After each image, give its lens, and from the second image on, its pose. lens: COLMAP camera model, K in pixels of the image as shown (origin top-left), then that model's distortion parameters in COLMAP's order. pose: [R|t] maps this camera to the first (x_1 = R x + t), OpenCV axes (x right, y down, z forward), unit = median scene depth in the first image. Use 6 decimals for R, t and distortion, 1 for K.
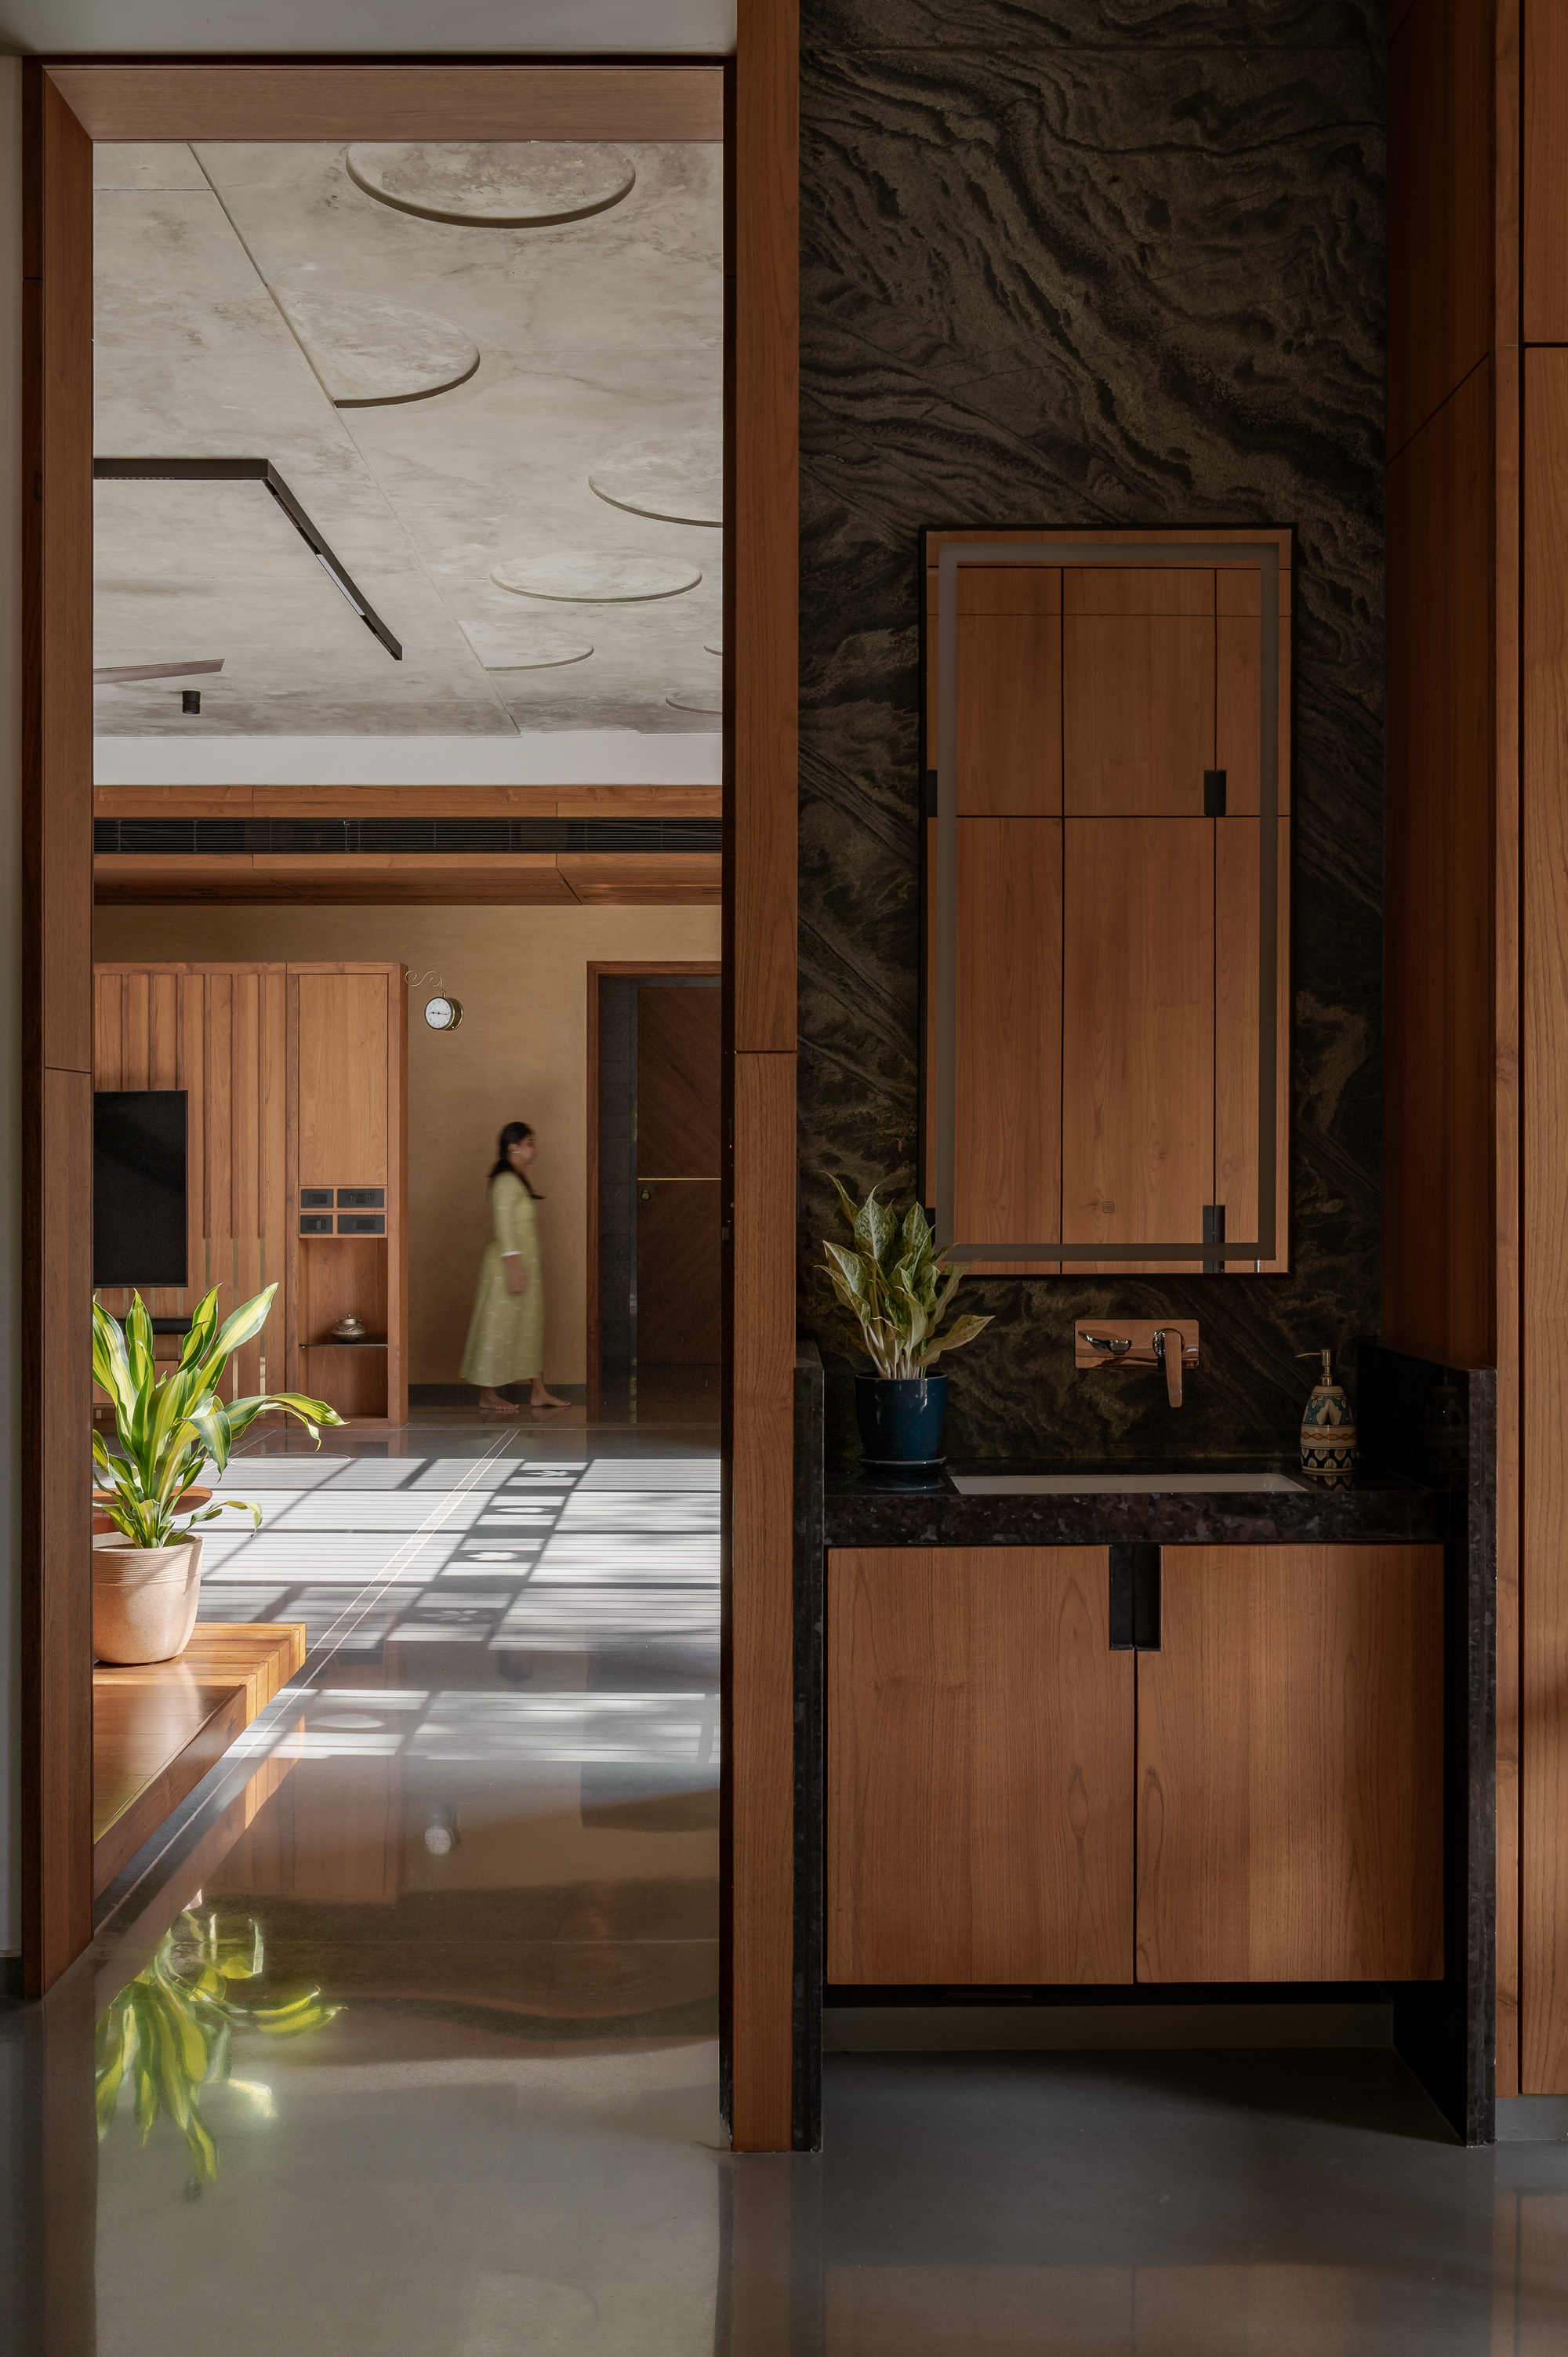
lens RADIAL K [[1790.0, 0, 781.4], [0, 1790.0, 1147.7], [0, 0, 1]] dist [0.005735, 0.004524]
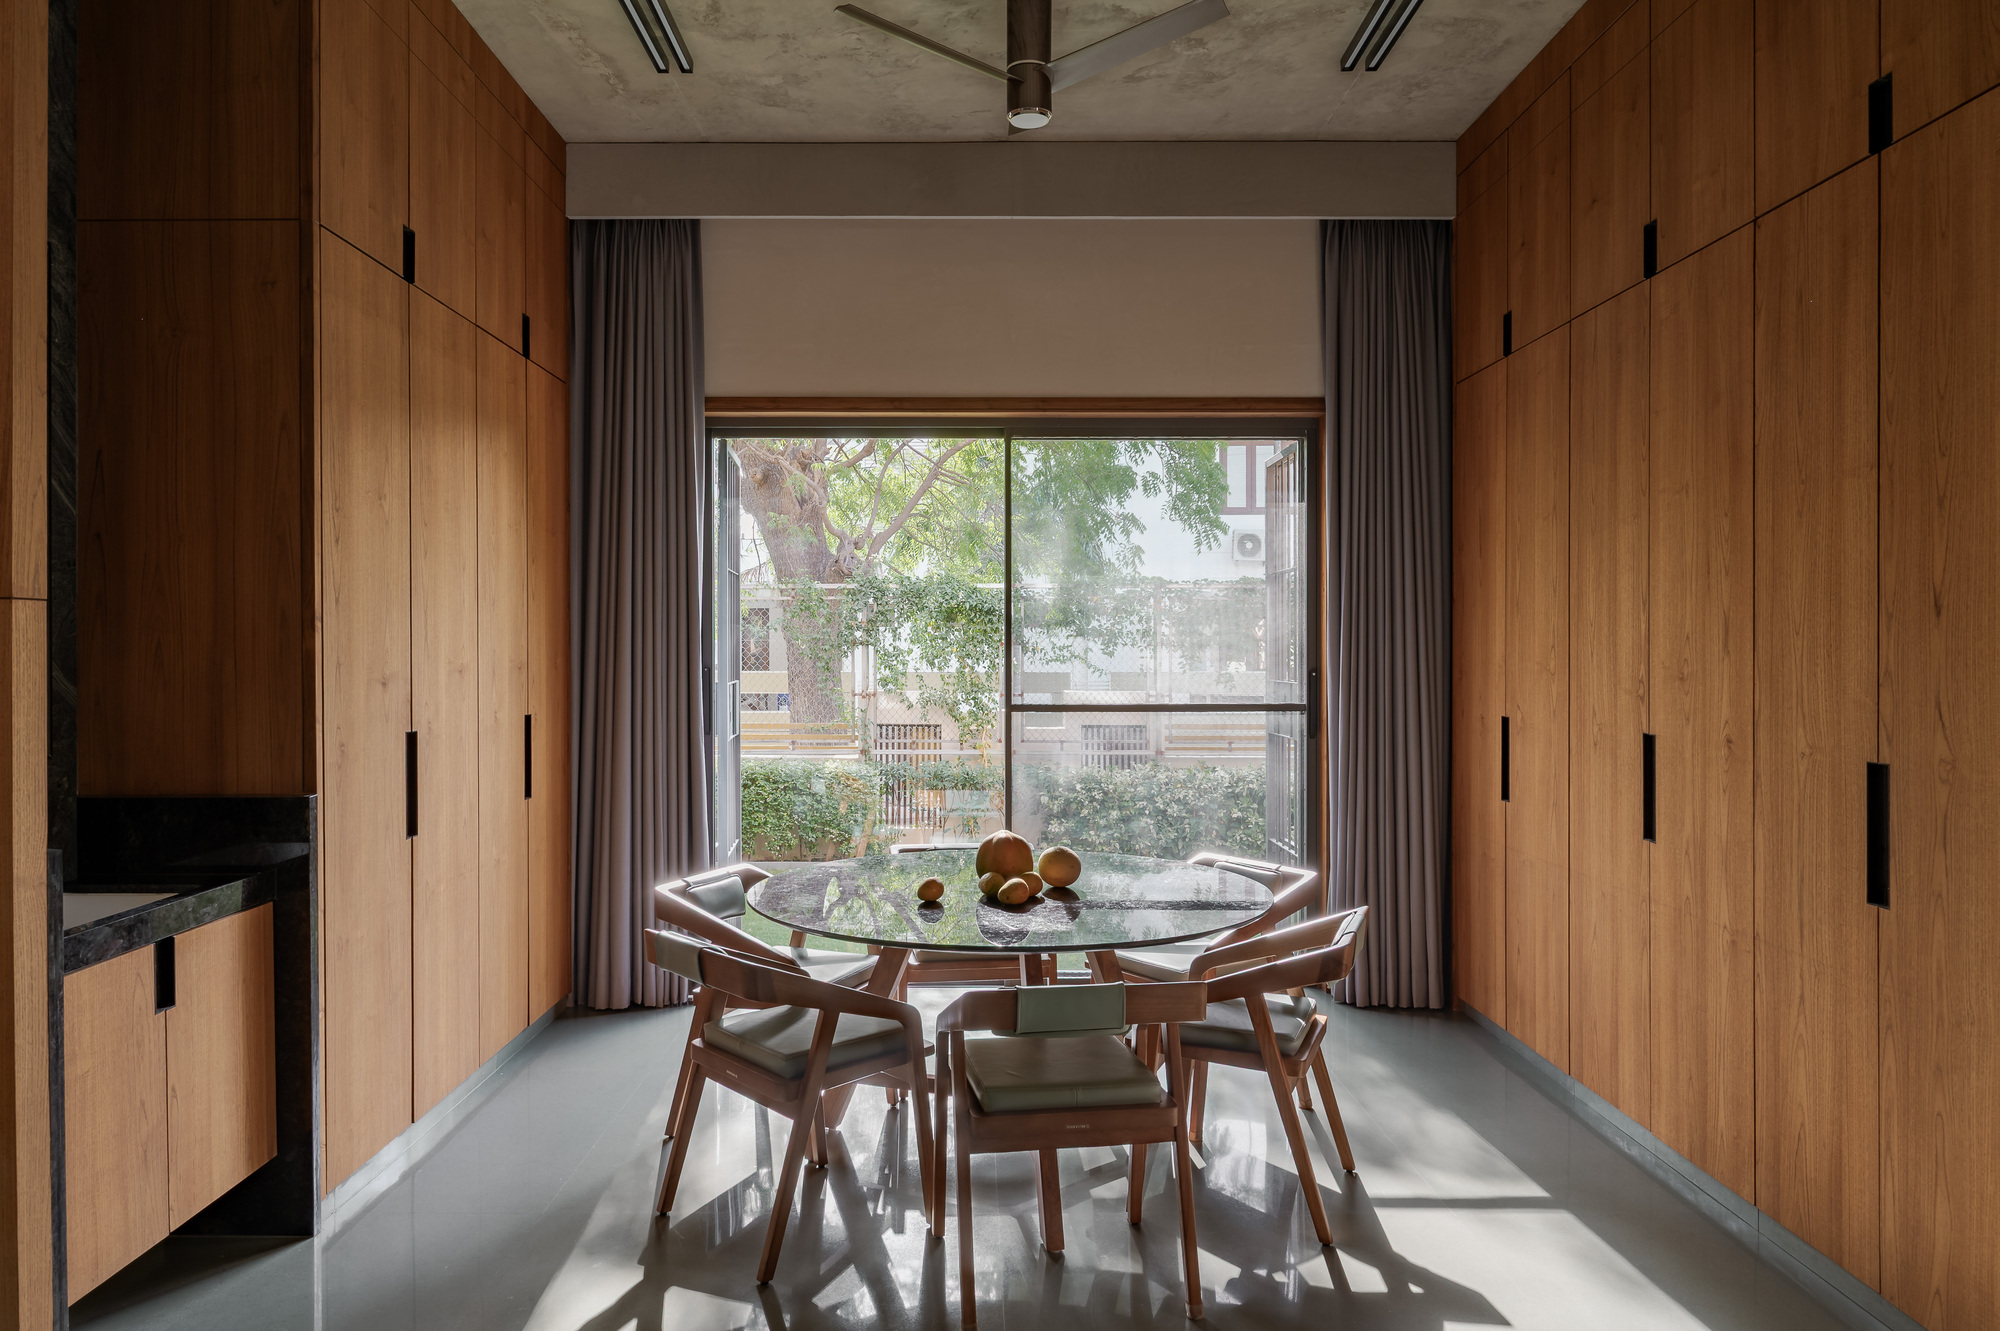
lens RADIAL K [[1519.0, 0, 1000.0], [0, 1519.0, 665.5], [0, 0, 1]] dist [0.005735, 0.004524]
pose [[-0.006416, -0.006968, 0.999955, -1.079978], [0.000401, 0.999976, 0.006970, -0.013934], [-0.999979, 0.000446, -0.006413, 0.317572]]
